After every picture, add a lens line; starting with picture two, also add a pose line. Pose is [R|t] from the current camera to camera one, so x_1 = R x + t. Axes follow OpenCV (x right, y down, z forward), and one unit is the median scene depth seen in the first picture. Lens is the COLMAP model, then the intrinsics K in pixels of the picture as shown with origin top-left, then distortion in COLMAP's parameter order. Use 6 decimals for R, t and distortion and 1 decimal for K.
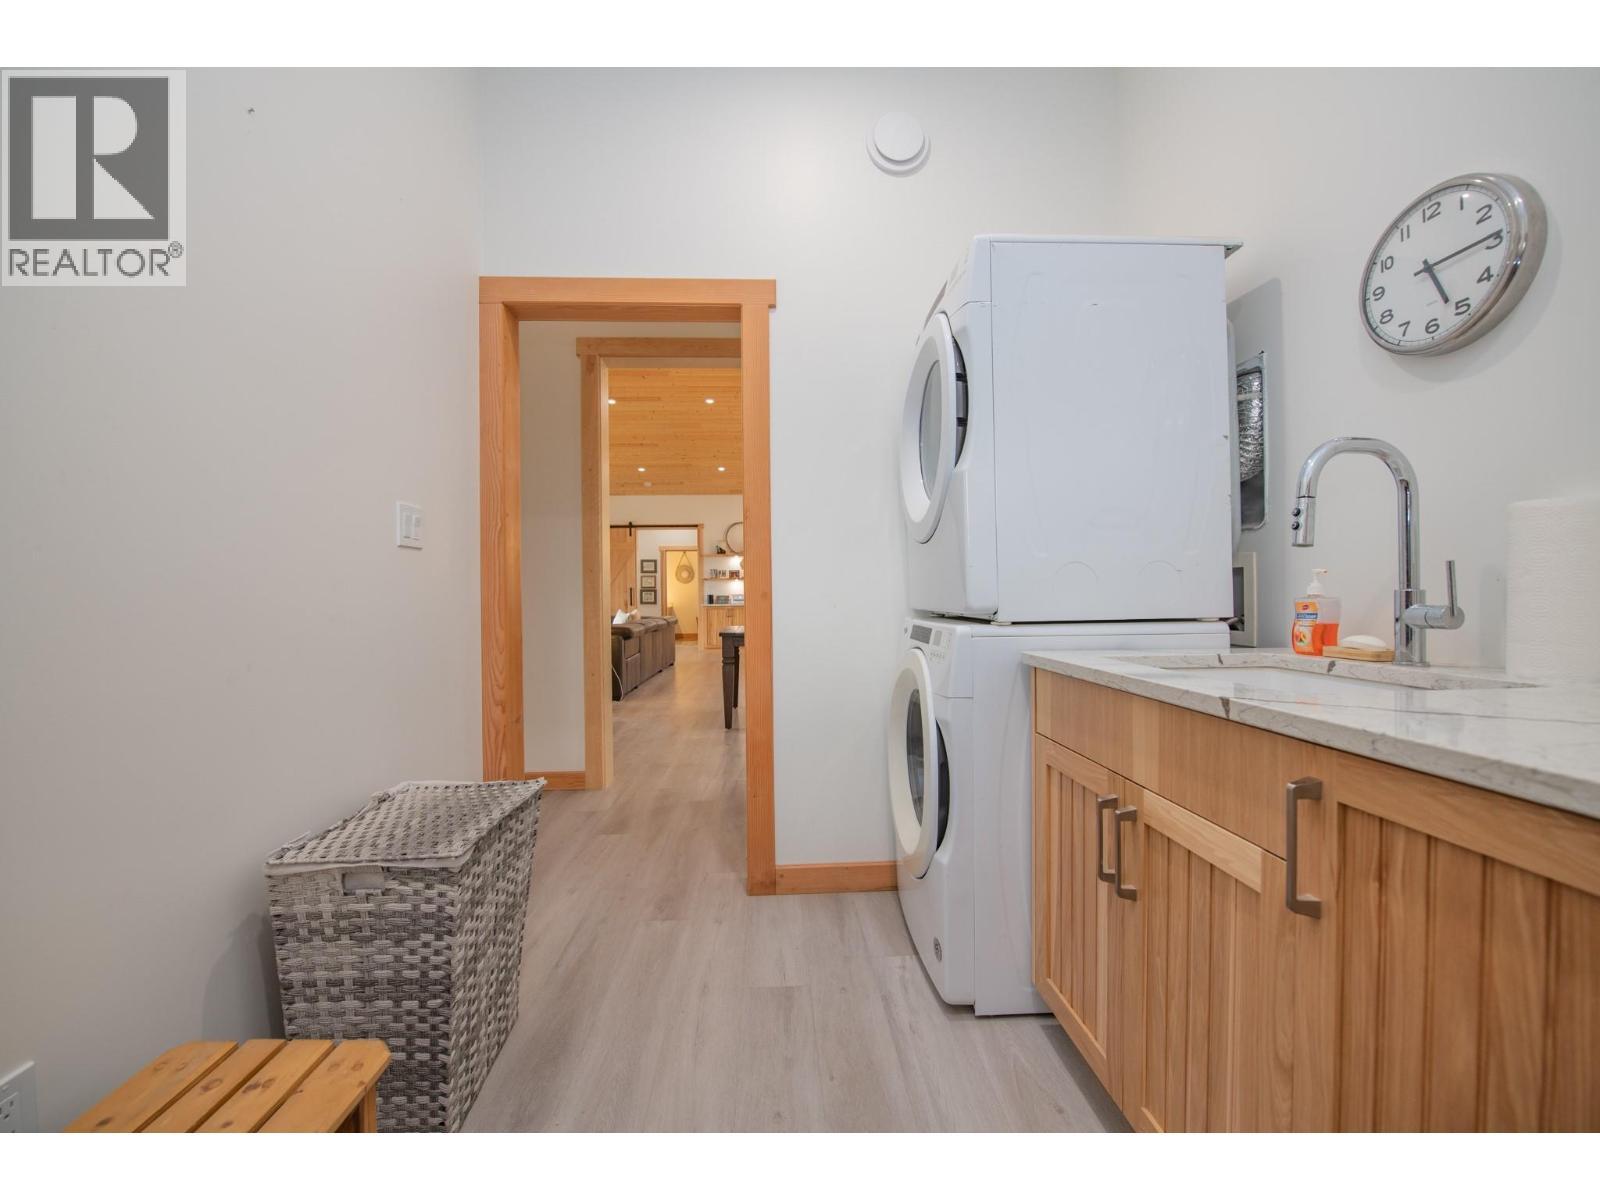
lens RADIAL K [[639.9, 0, 802.6], [0, 639.9, 599.6], [0, 0, 1]] dist [-0.014605, -0.003012]
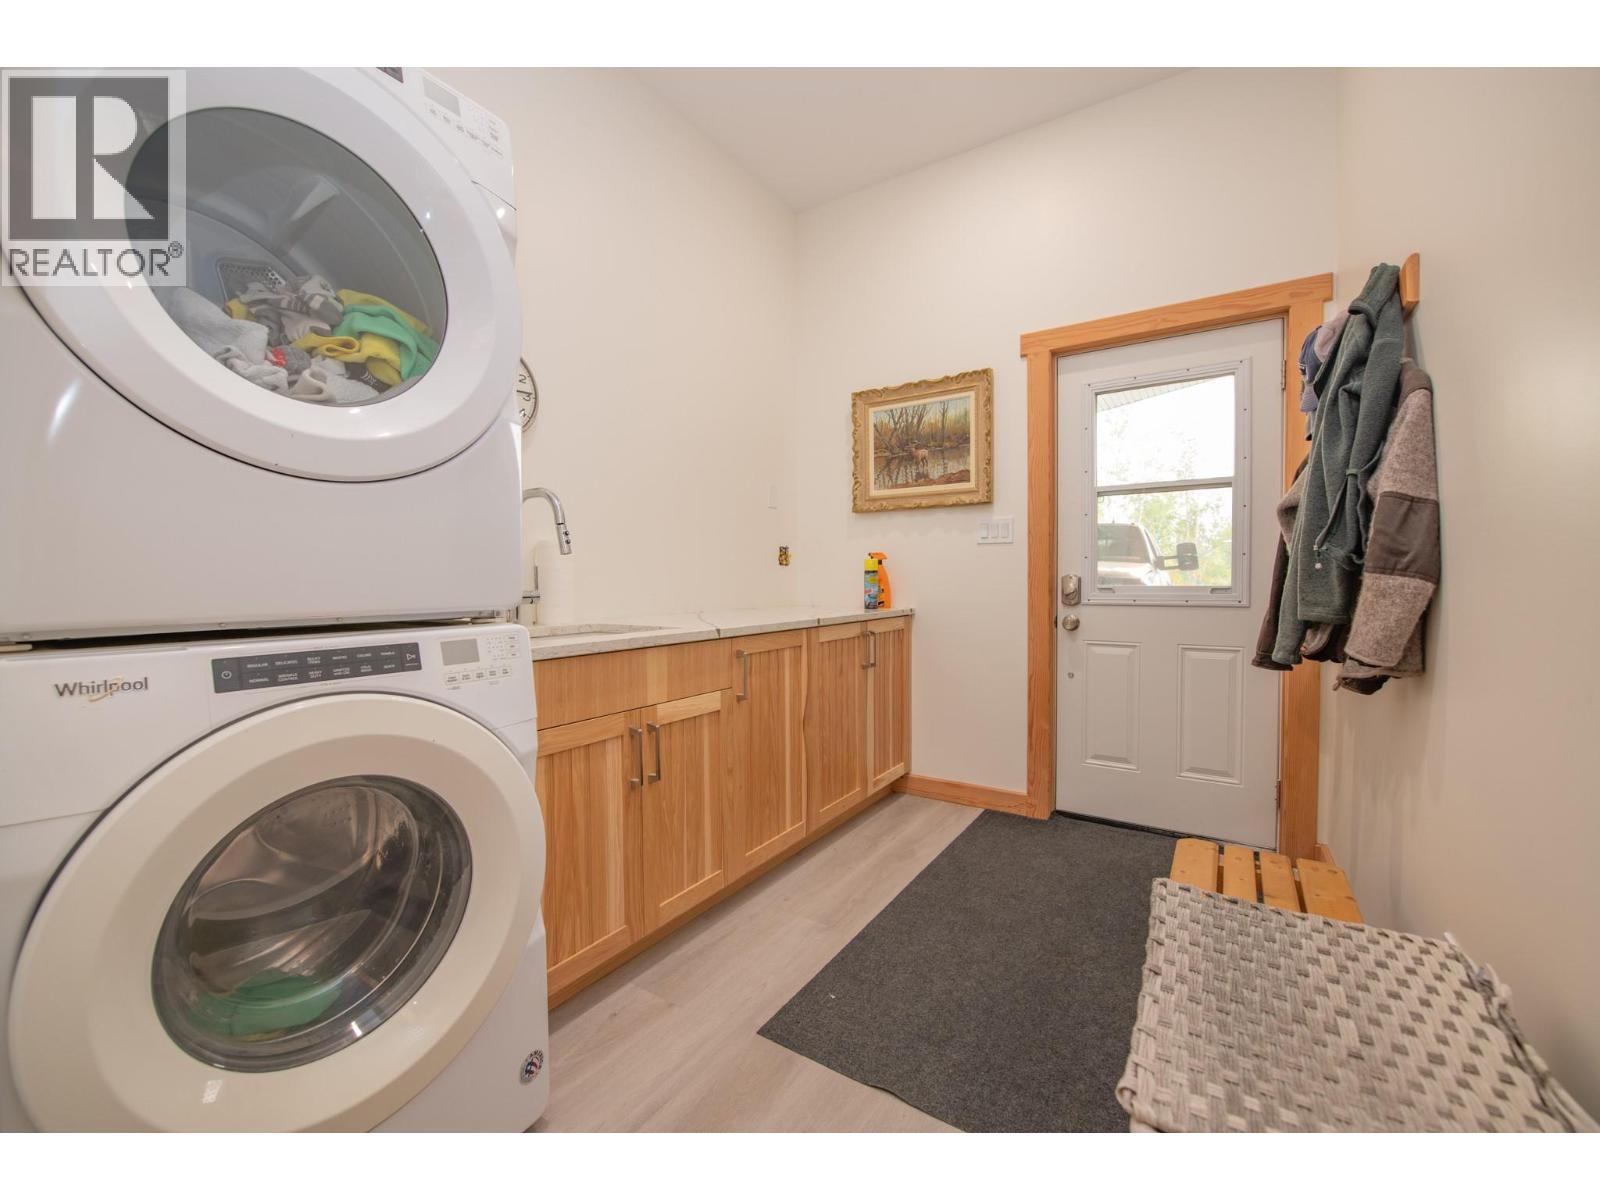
lens RADIAL K [[639.9, 0, 800.7], [0, 639.9, 594.0], [0, 0, 1]] dist [-0.014605, -0.003012]
pose [[-0.827484, -0.016823, 0.561237, -0.821697], [0.000005, 0.999551, 0.029969, -0.031602], [-0.561489, 0.024801, -0.827112, 2.719317]]
